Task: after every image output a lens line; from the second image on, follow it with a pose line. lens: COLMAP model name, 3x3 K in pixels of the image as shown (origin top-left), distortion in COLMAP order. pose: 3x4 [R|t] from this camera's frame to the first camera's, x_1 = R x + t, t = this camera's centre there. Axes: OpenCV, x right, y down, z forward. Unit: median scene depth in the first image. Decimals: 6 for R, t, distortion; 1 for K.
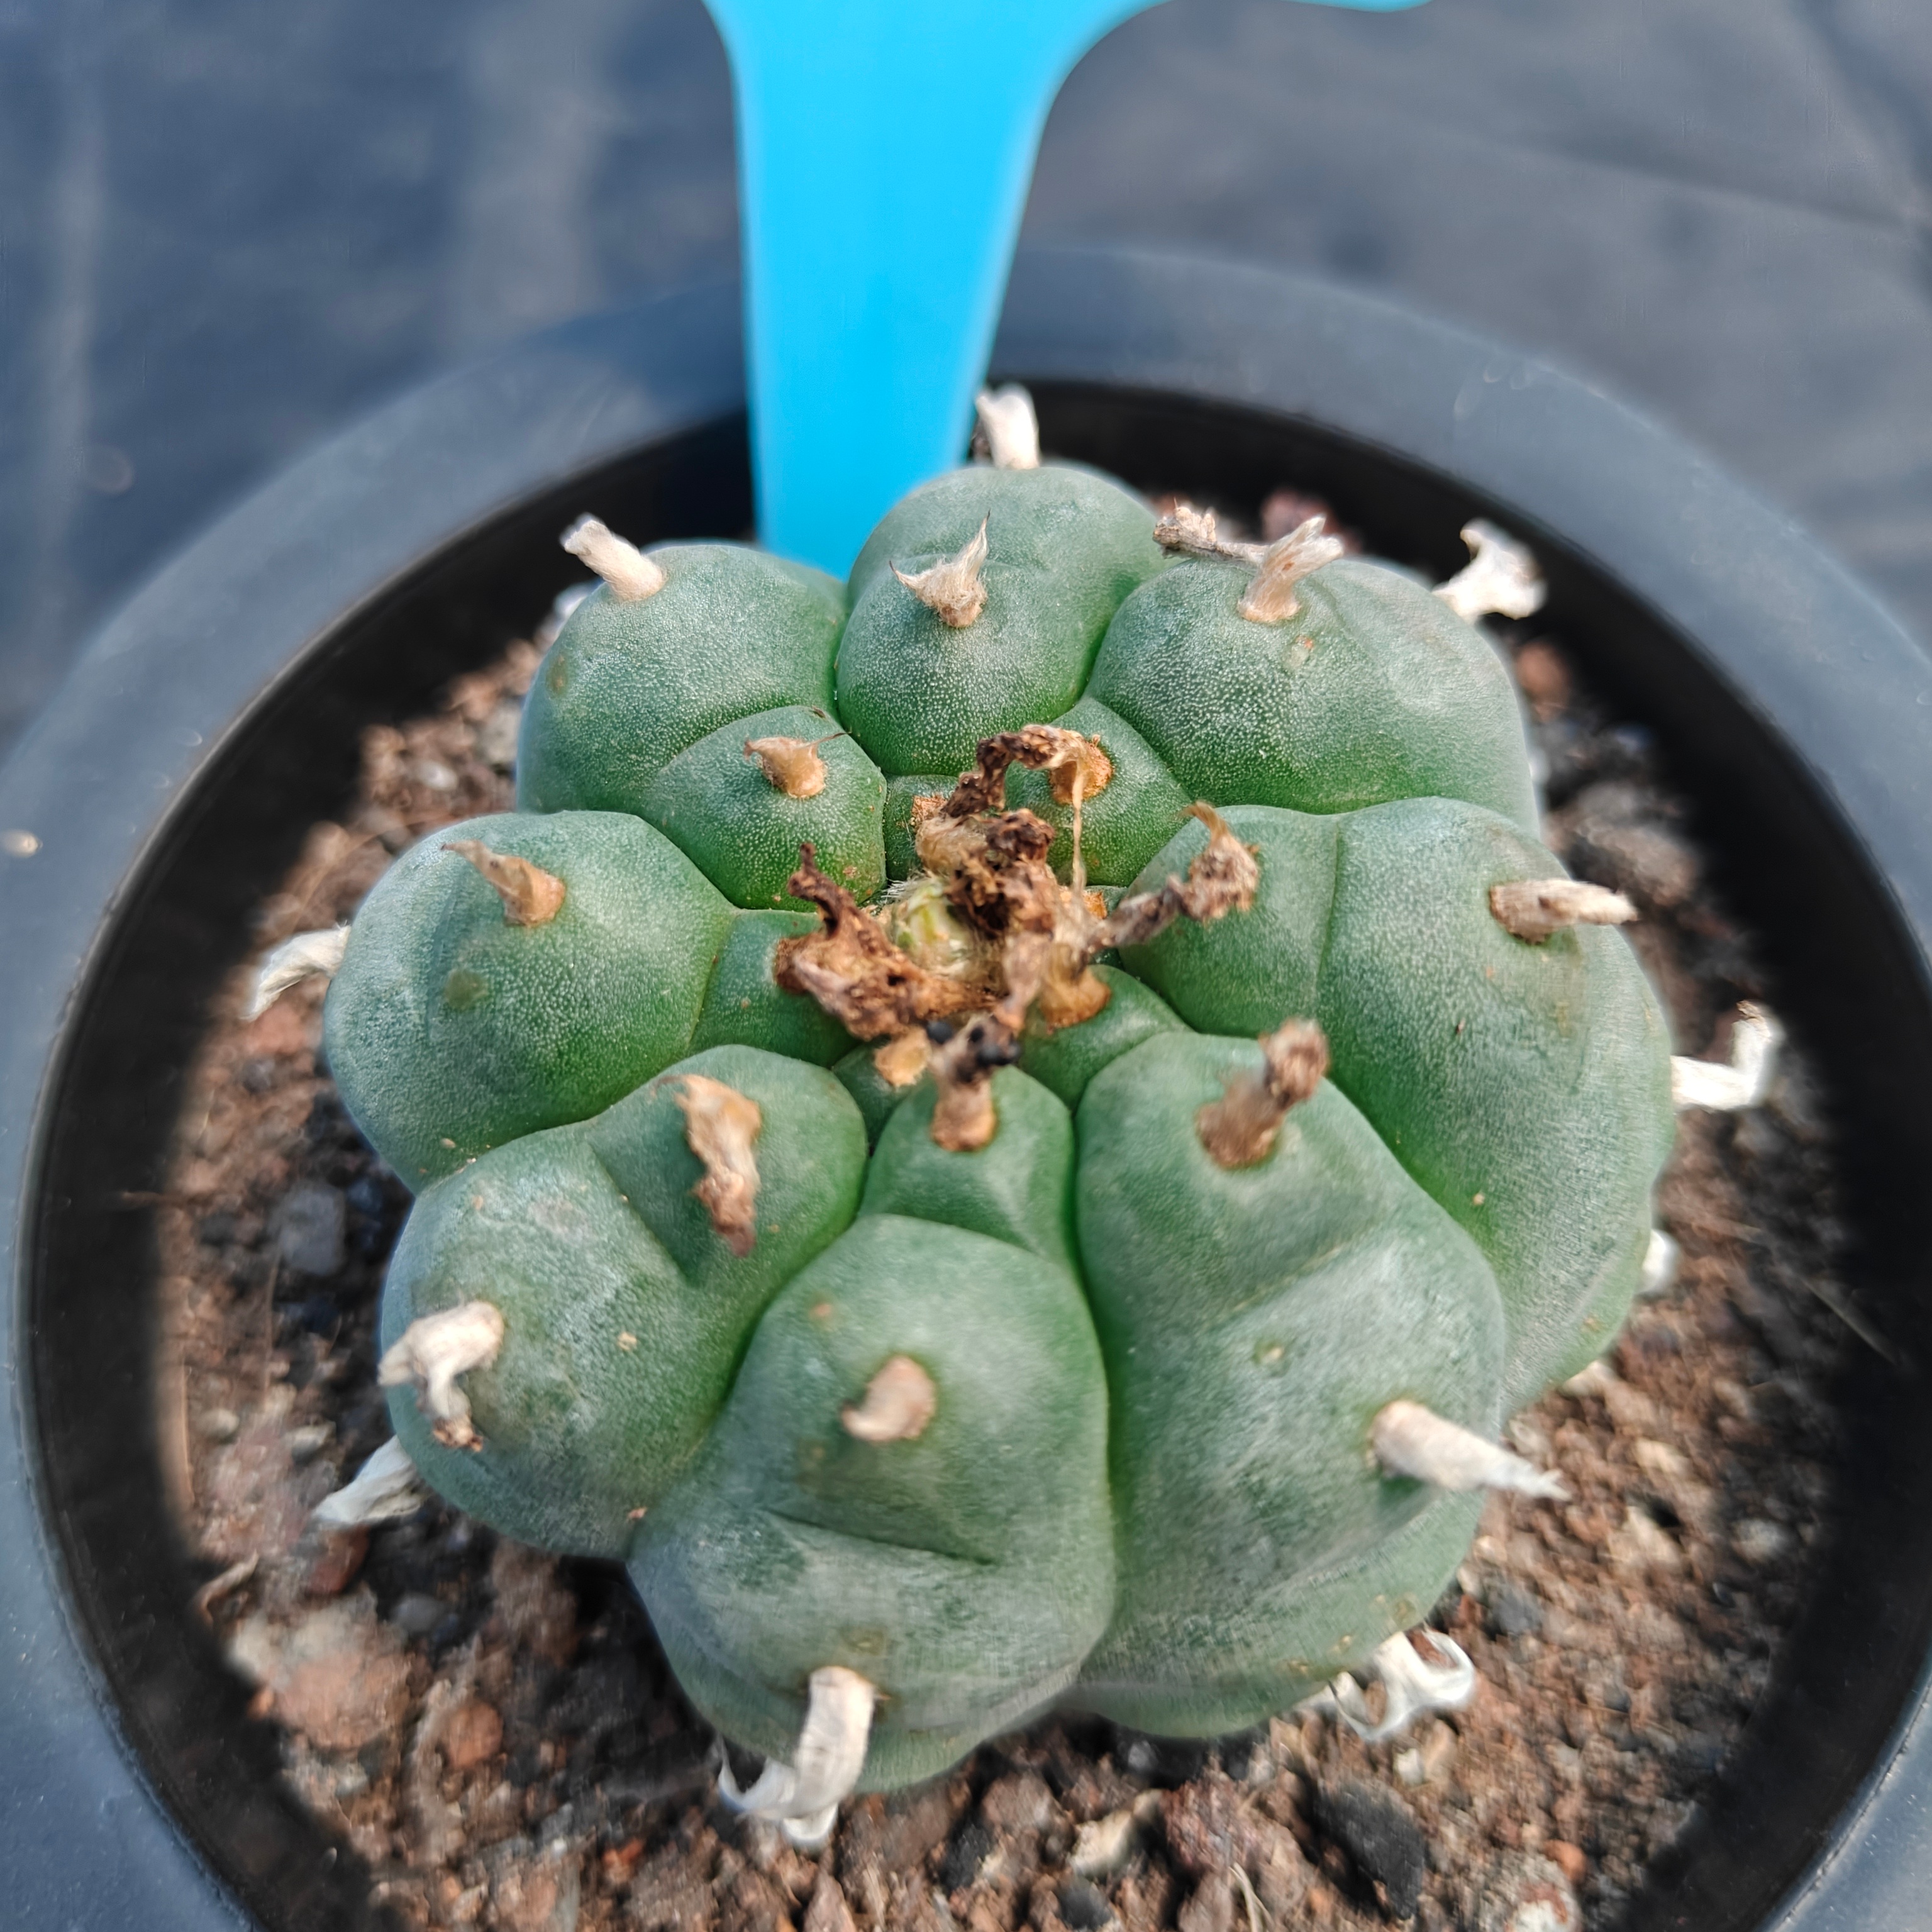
lens RADIAL K [[1888.4, 0, 928.8], [0, 1888.4, 1004.6], [0, 0, 1]] dist [0.068057, -0.324839]
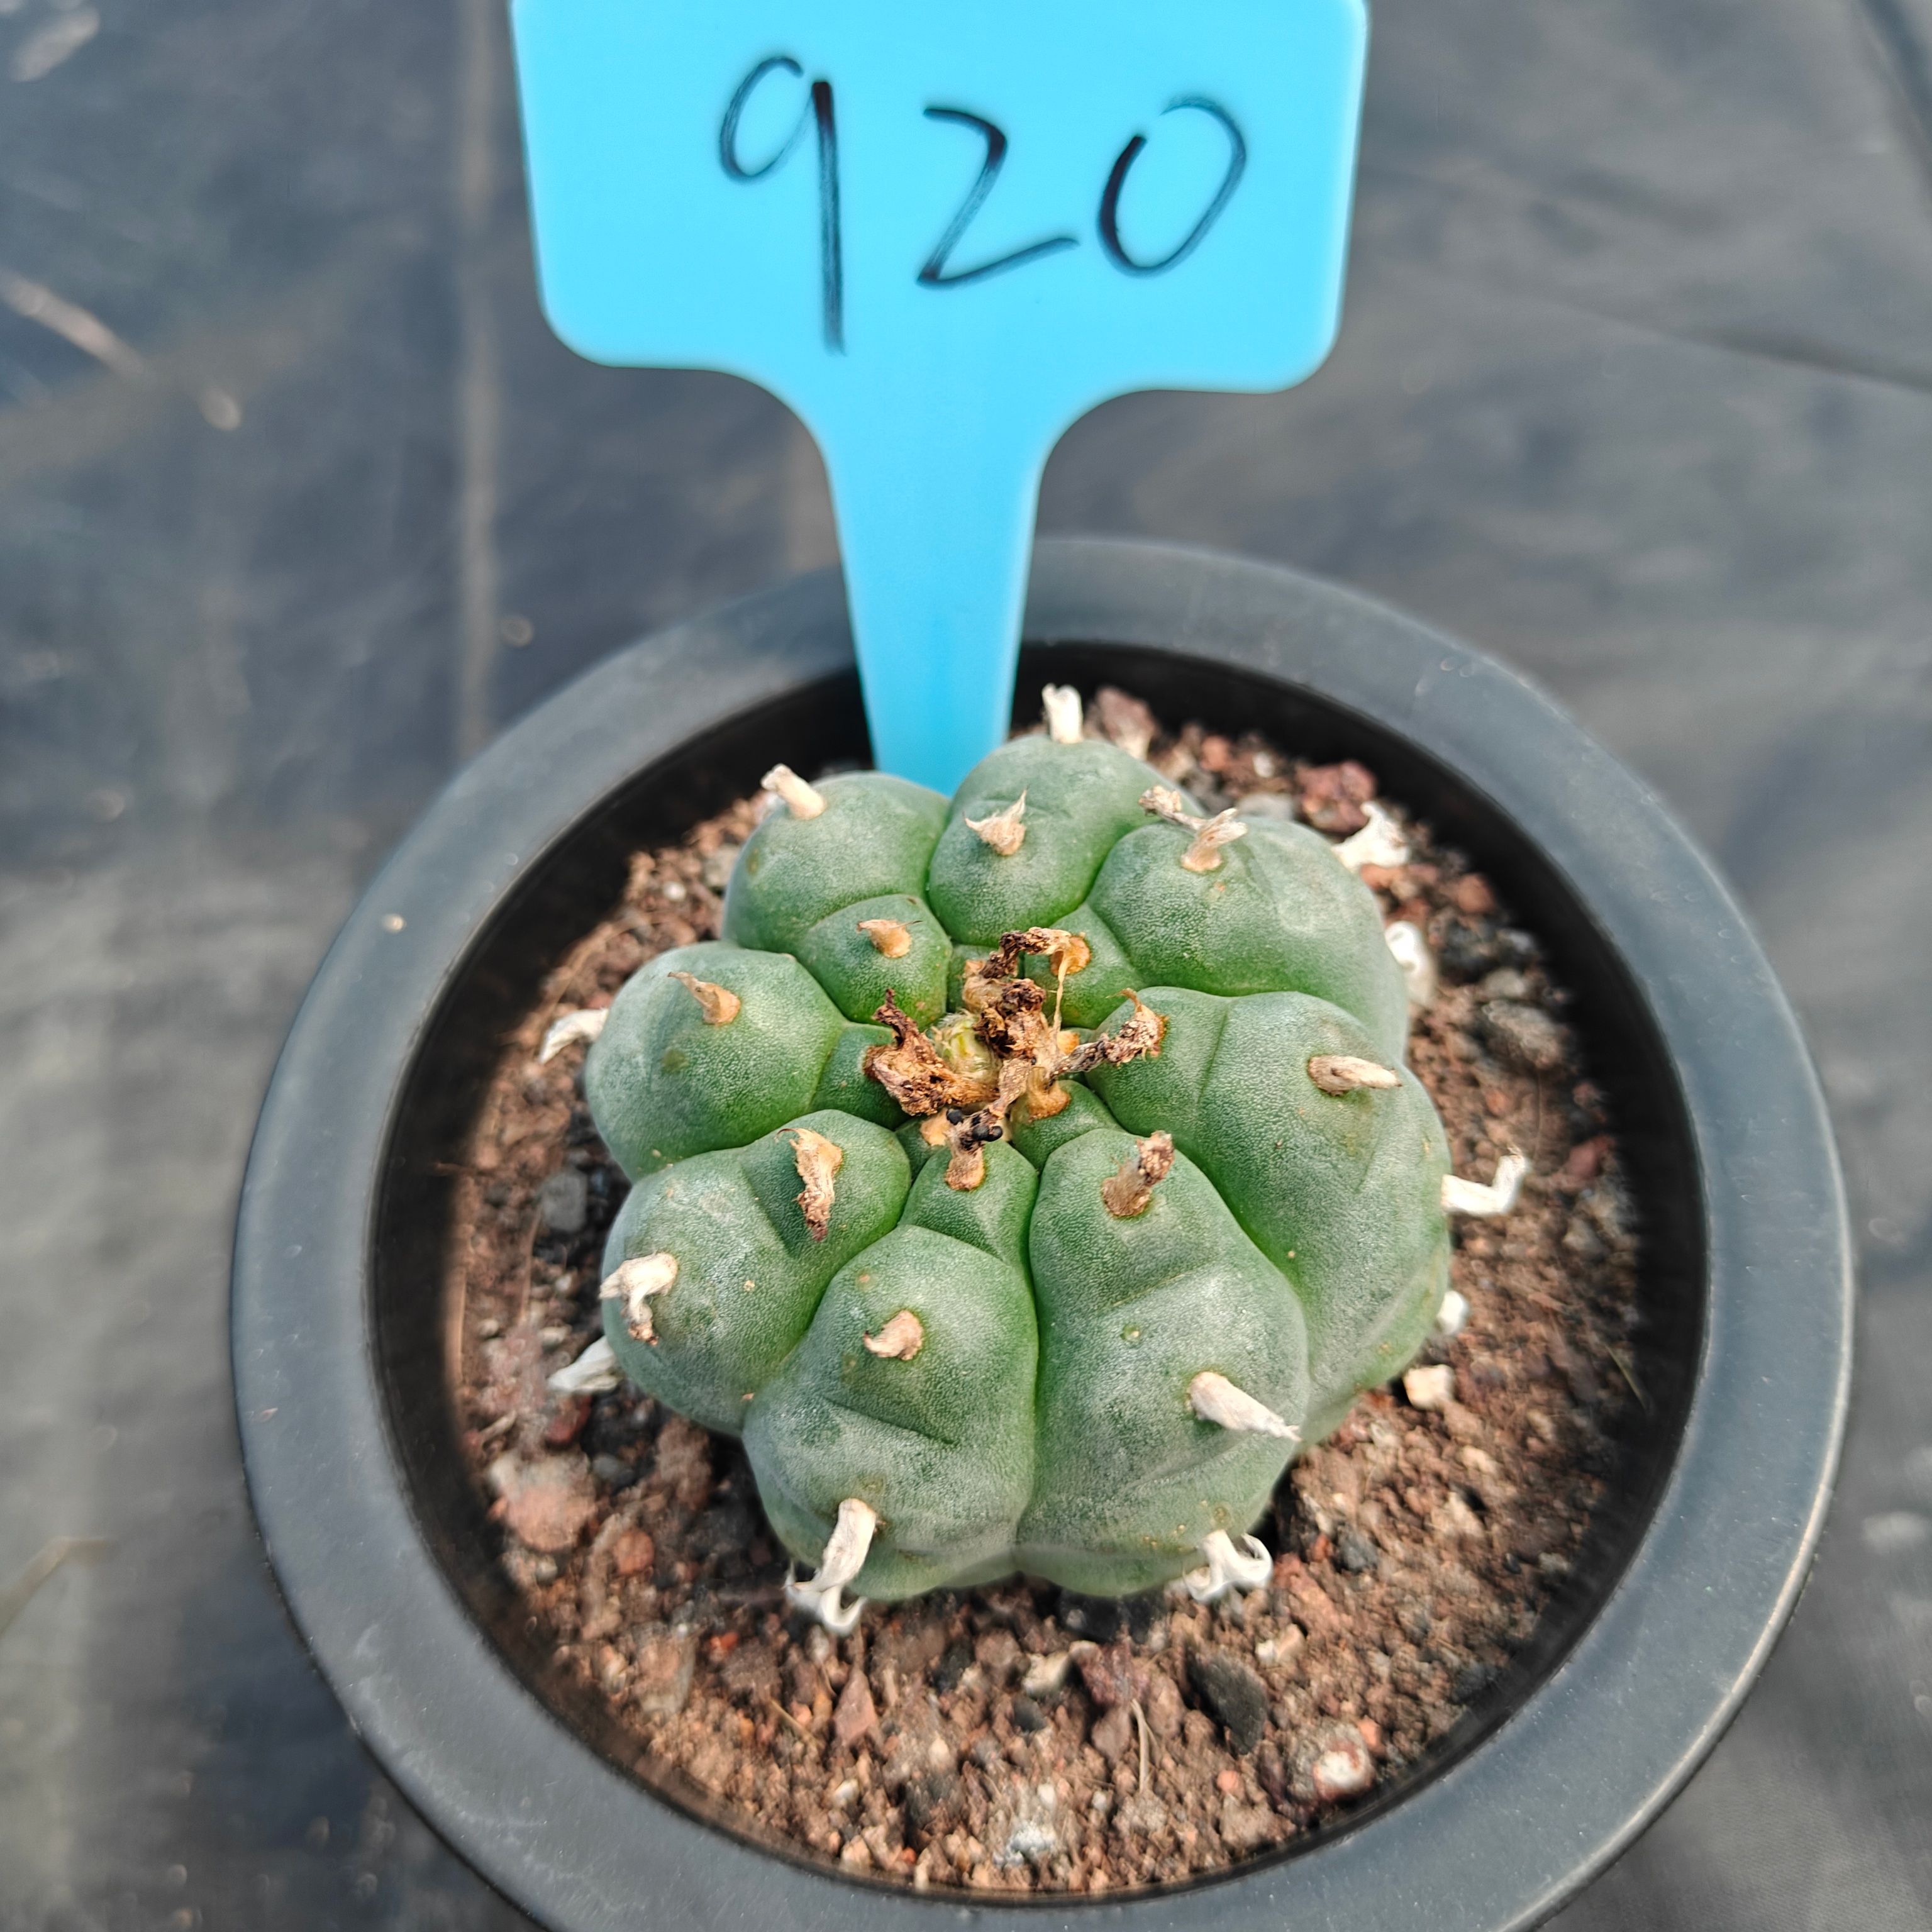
lens RADIAL K [[1900.7, 0, 932.3], [0, 1900.7, 960.2], [0, 0, 1]] dist [0.138106, -0.652349]
pose [[0.989235, 0.084929, -0.119167, 0.157504], [-0.089078, 0.995575, -0.029923, -0.062972], [0.116098, 0.040216, 0.992423, -0.586361]]
